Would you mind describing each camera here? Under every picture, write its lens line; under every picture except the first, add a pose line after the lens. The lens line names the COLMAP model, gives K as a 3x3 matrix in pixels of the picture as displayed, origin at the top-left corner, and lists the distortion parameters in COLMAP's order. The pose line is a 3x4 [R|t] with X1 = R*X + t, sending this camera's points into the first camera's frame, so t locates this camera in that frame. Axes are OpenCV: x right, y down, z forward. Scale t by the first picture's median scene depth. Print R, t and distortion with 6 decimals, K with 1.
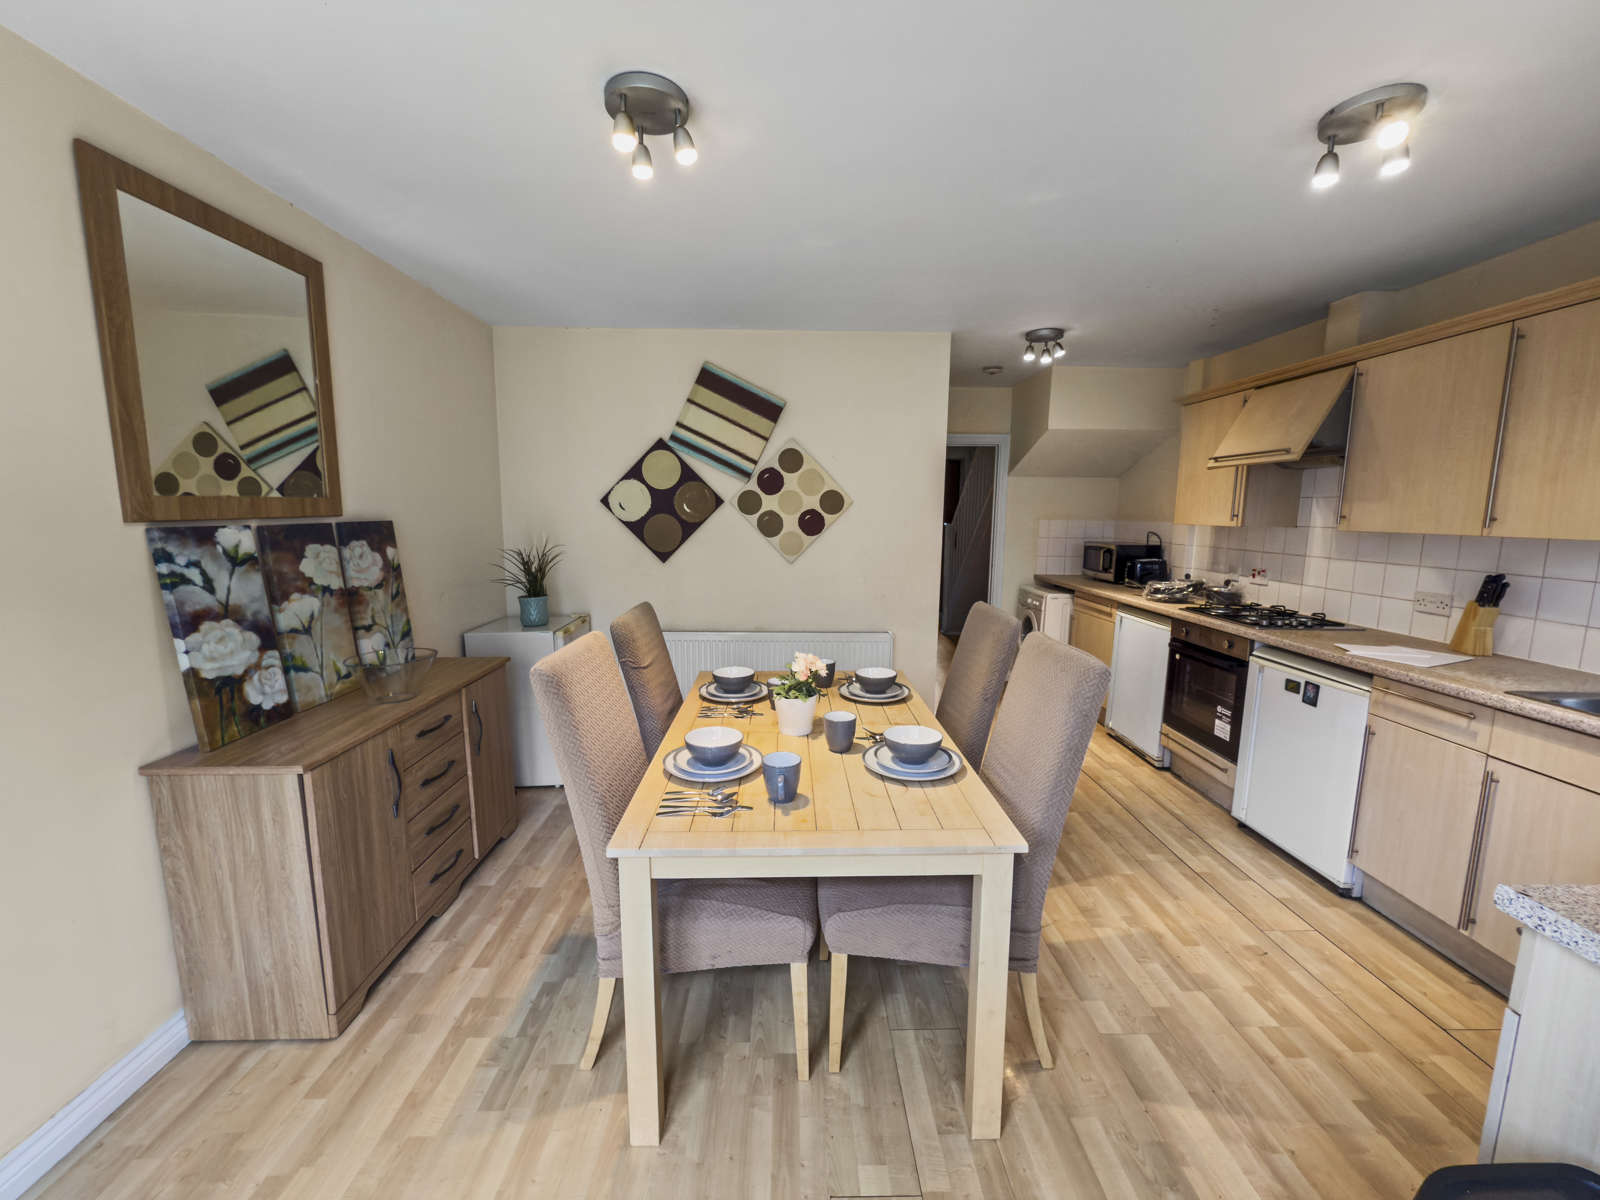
lens RADIAL K [[642.4, 0, 800.0], [0, 642.4, 600.0], [0, 0, 1]] dist [-0.000389, -0.000003]
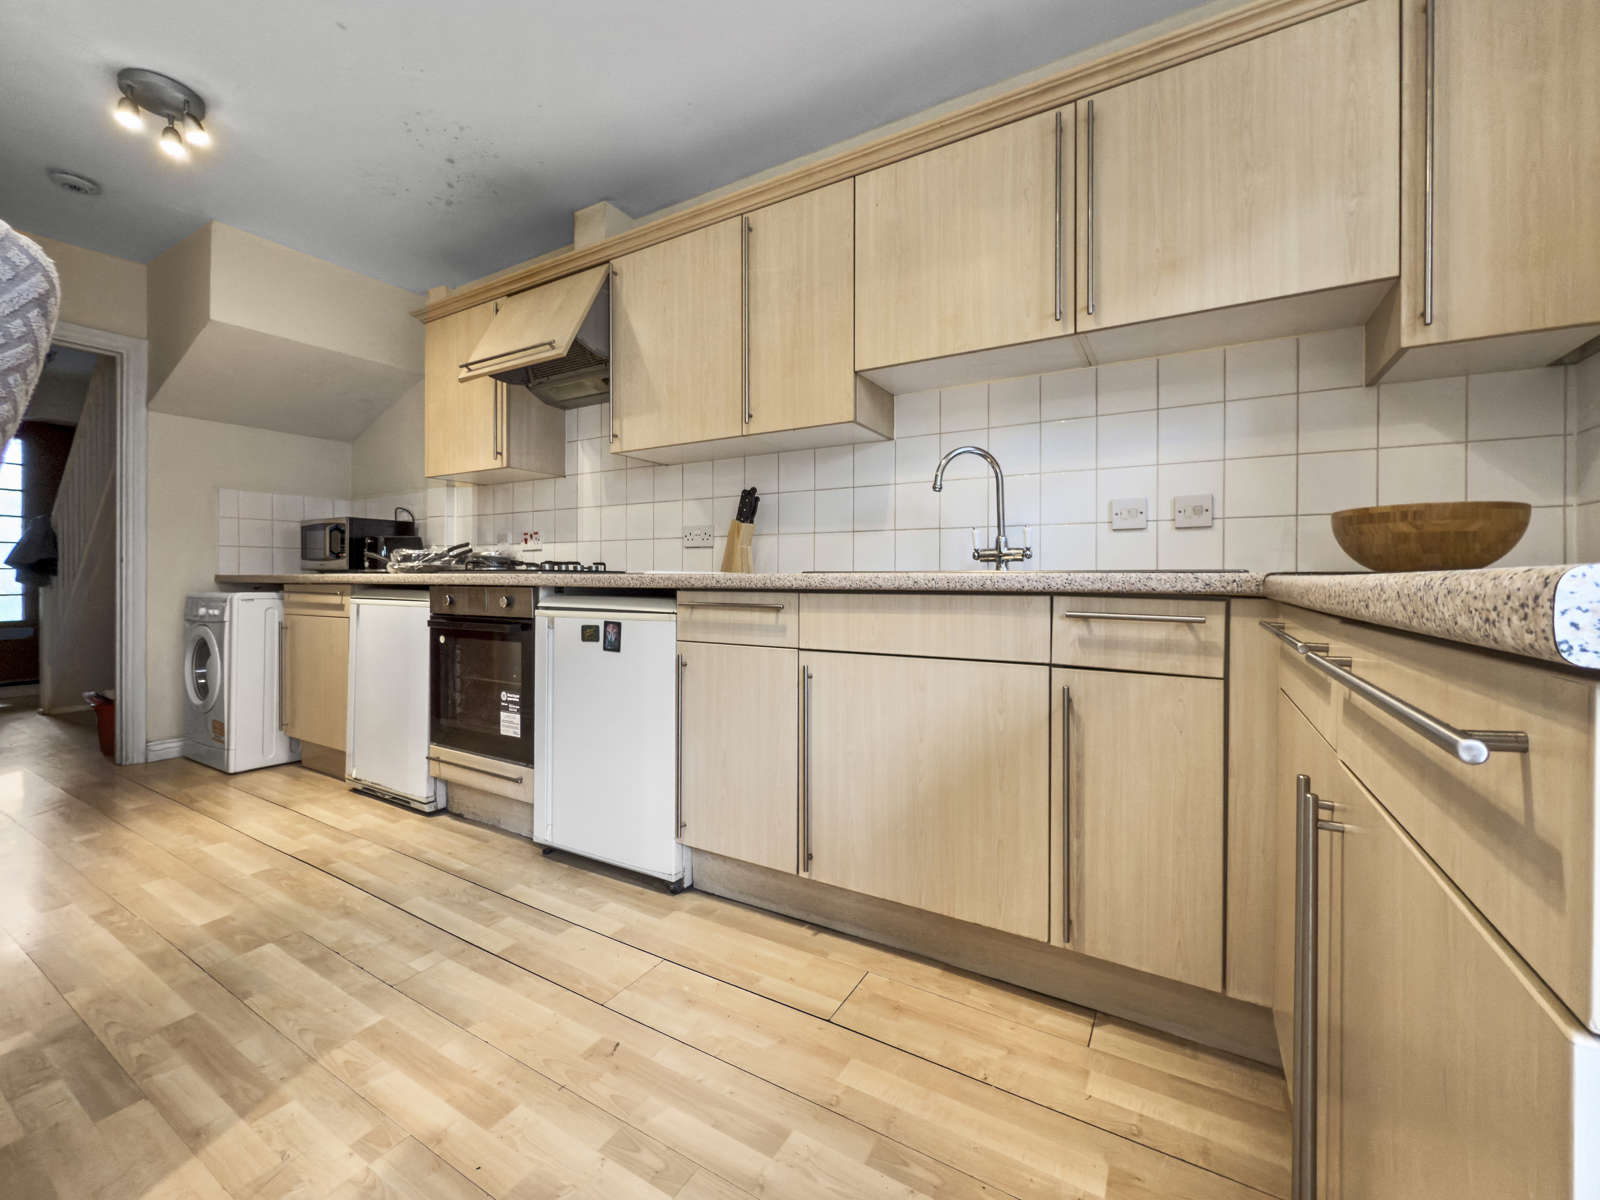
lens RADIAL K [[657.2, 0, 793.4], [0, 657.2, 579.6], [0, 0, 1]] dist [-0.003527, -0.000046]
pose [[0.528851, -0.010775, 0.848646, 0.269907], [0.121177, 0.990634, -0.062936, 0.163582], [-0.840019, 0.136120, 0.525204, 0.432241]]
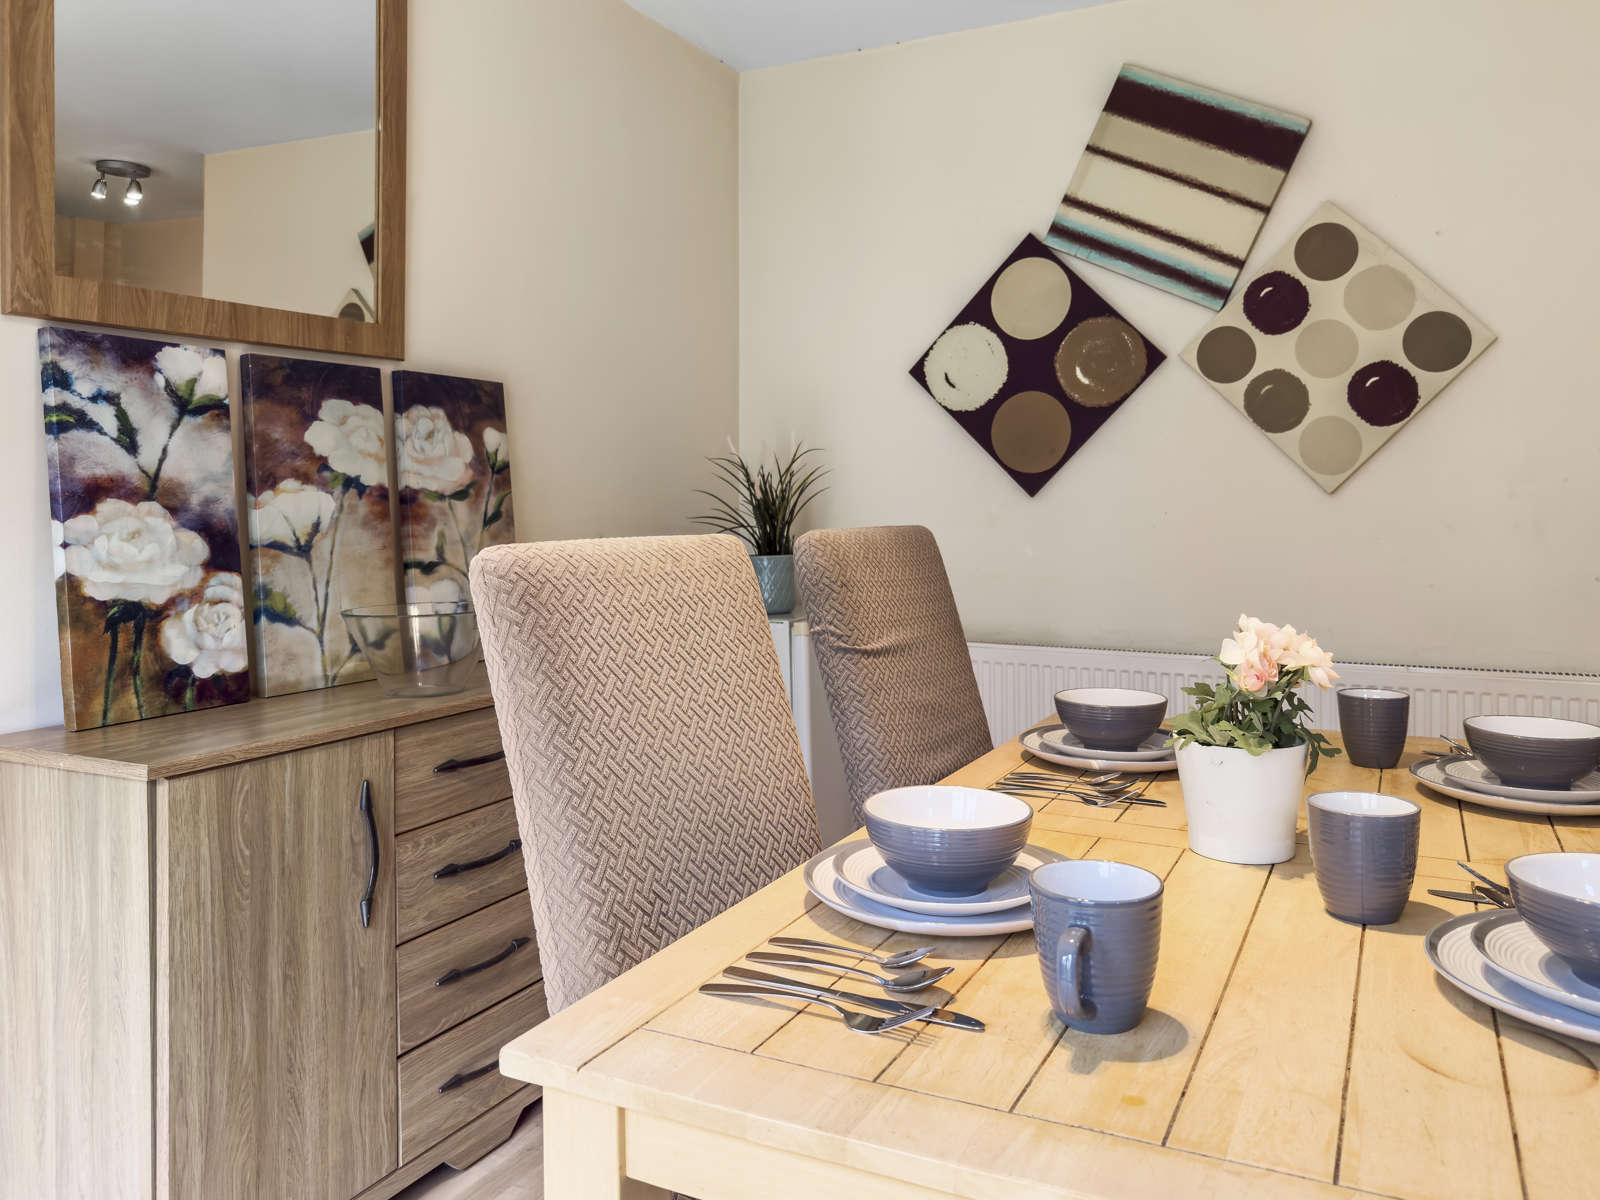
lens RADIAL K [[1195.6, 0, 816.0], [0, 1195.6, 489.7], [0, 0, 1]] dist [-0.016383, 0.008750]
pose [[0.884639, -0.014053, -0.466064, 0.078353], [-0.055438, 0.989286, -0.135058, 0.095792], [0.462968, 0.145315, 0.874382, 0.270441]]
